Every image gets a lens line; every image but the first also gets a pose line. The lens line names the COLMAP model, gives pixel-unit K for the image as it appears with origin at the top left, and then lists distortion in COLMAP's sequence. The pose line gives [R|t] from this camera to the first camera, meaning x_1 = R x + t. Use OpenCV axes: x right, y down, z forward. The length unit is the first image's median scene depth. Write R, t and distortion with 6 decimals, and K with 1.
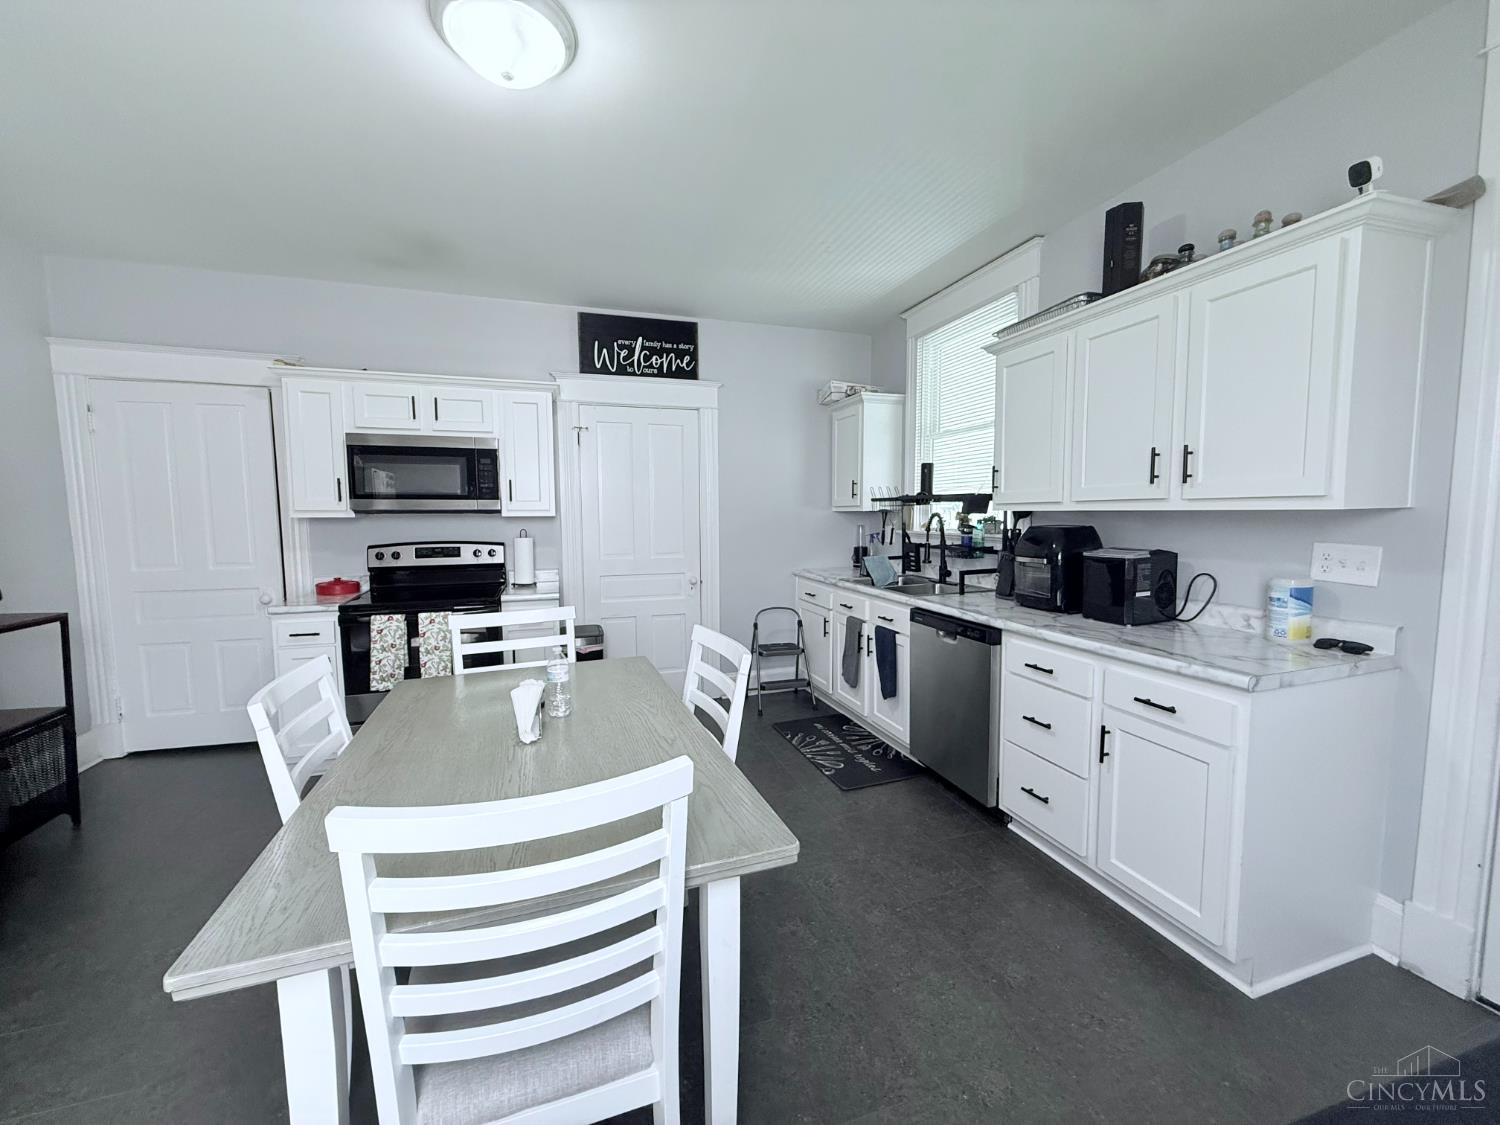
lens RADIAL K [[592.3, 0, 750.0], [0, 592.3, 562.5], [0, 0, 1]] dist [0.002643, 0.000136]
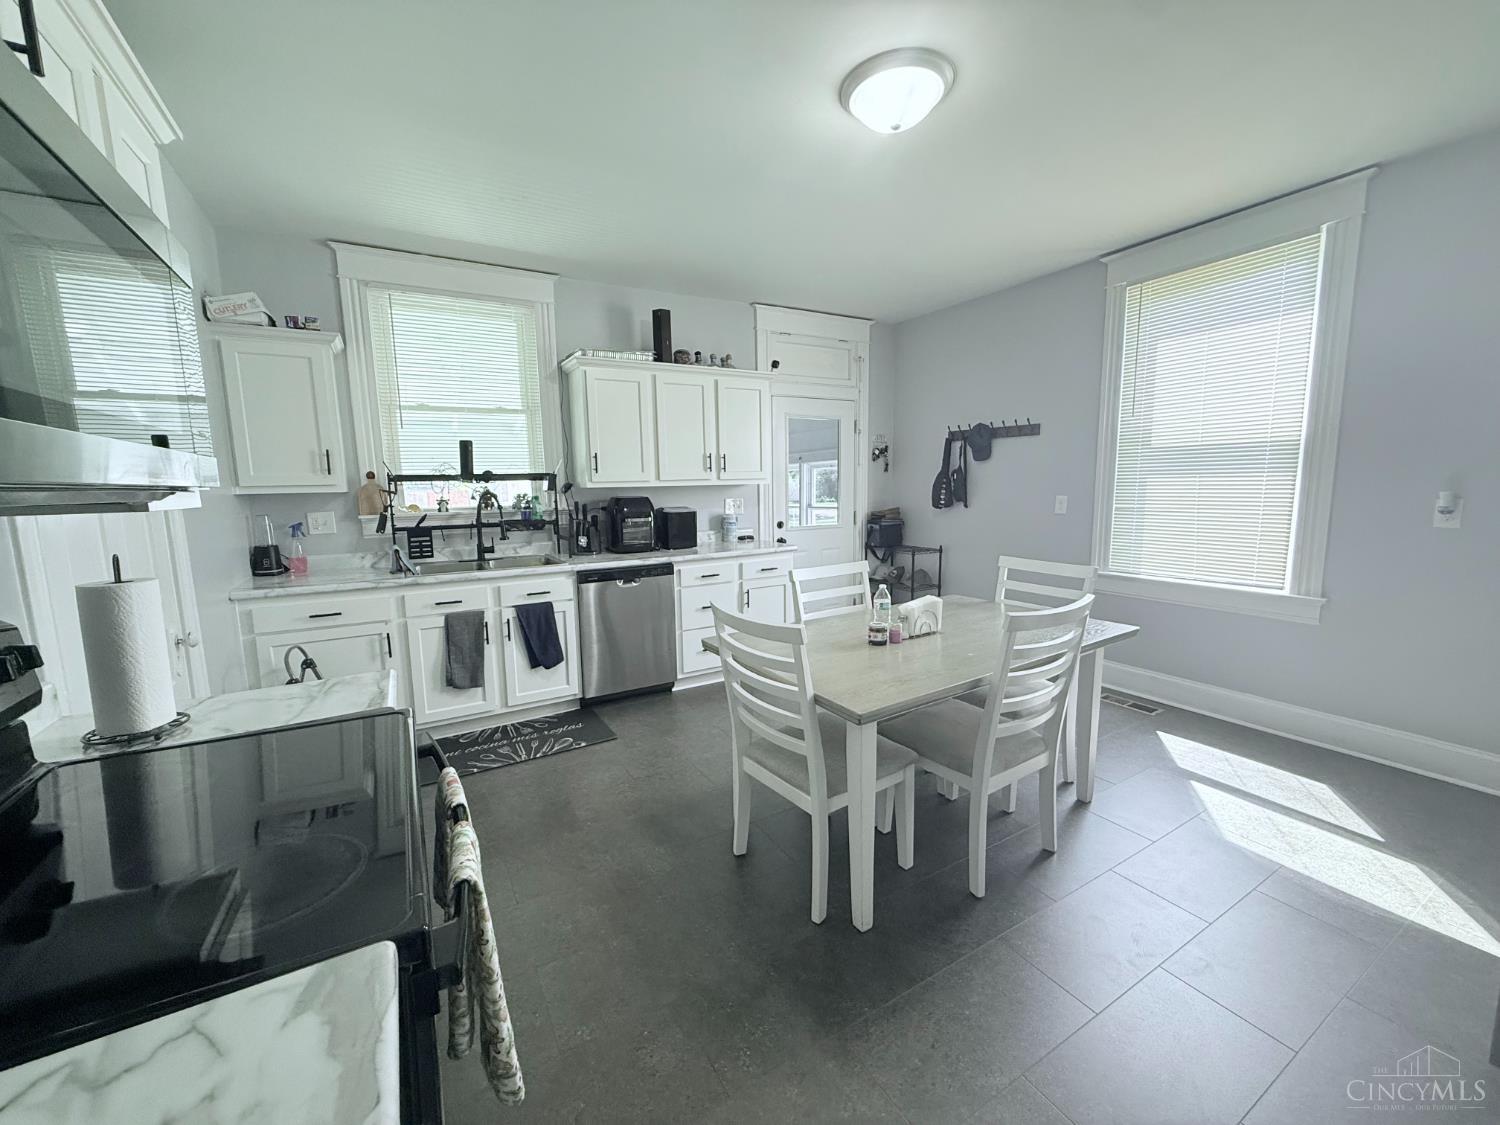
lens RADIAL K [[592.3, 0, 750.0], [0, 592.3, 562.5], [0, 0, 1]] dist [0.002643, 0.000136]
pose [[-0.218521, -0.115088, 0.969022, -0.774905], [0.102617, 0.984805, 0.140103, -0.058971], [-0.970422, 0.130054, -0.203391, 0.774079]]
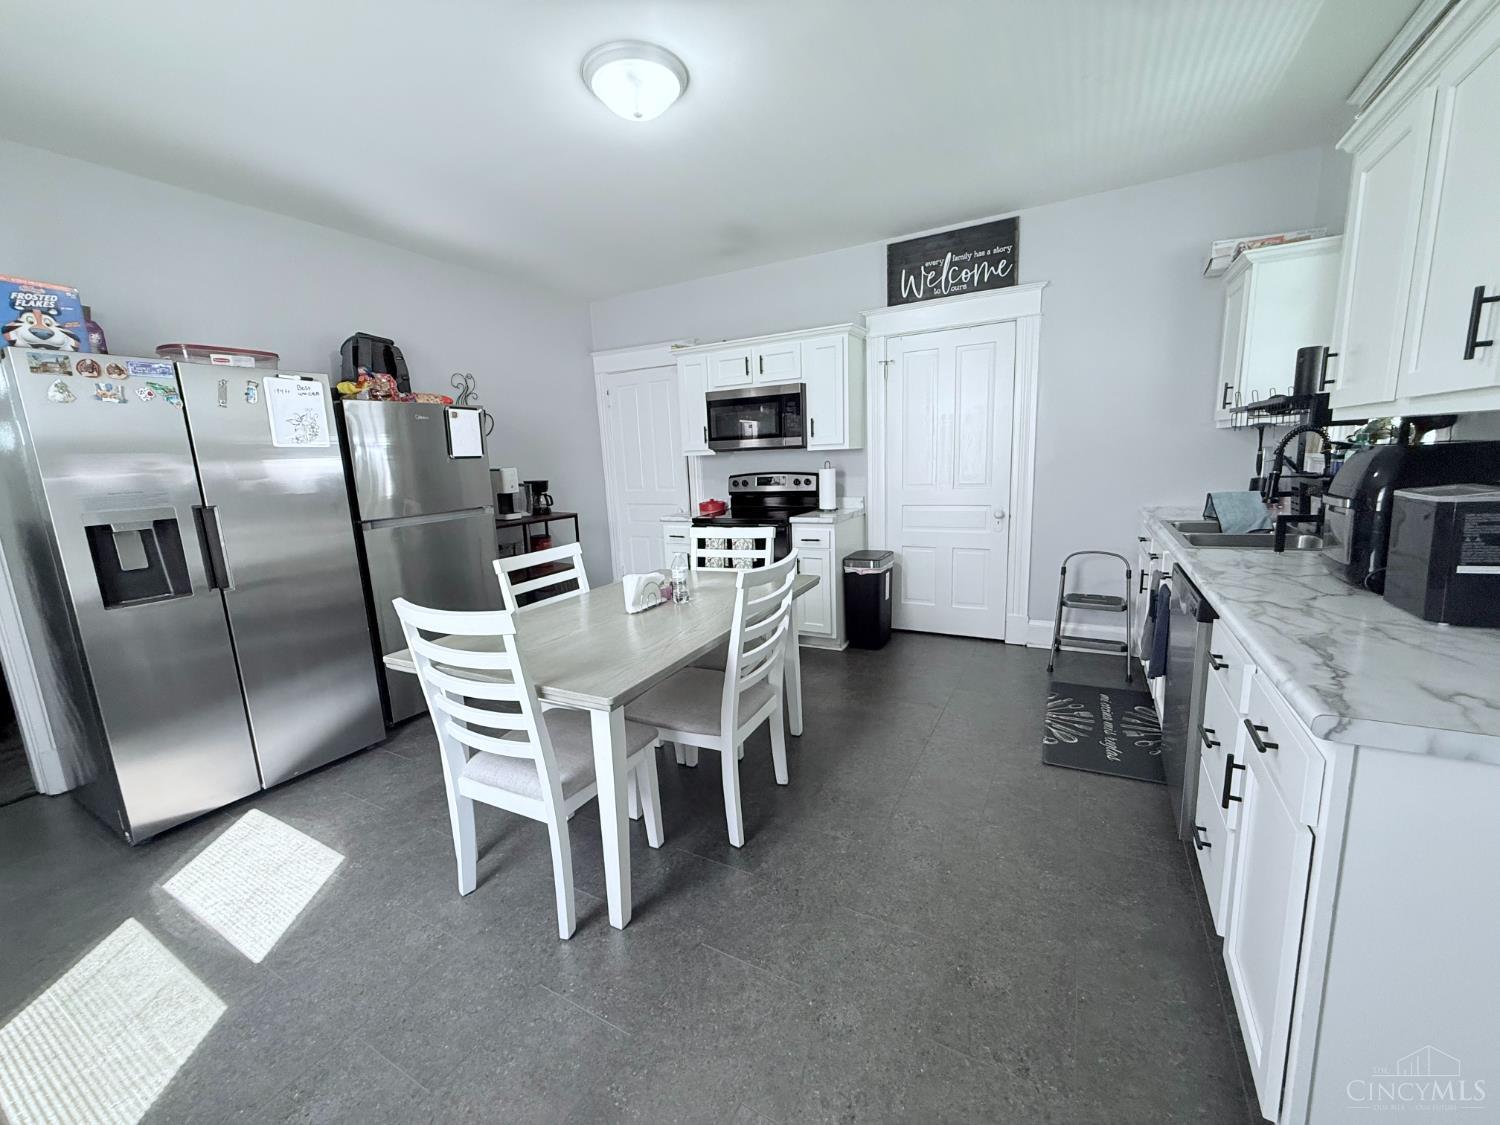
lens RADIAL K [[592.3, 0, 750.0], [0, 592.3, 562.5], [0, 0, 1]] dist [0.002643, 0.000136]
pose [[0.686751, 0.106991, -0.718976, 0.372187], [-0.021337, 0.991649, 0.127187, -0.004722], [0.726580, -0.072005, 0.683299, 0.098171]]
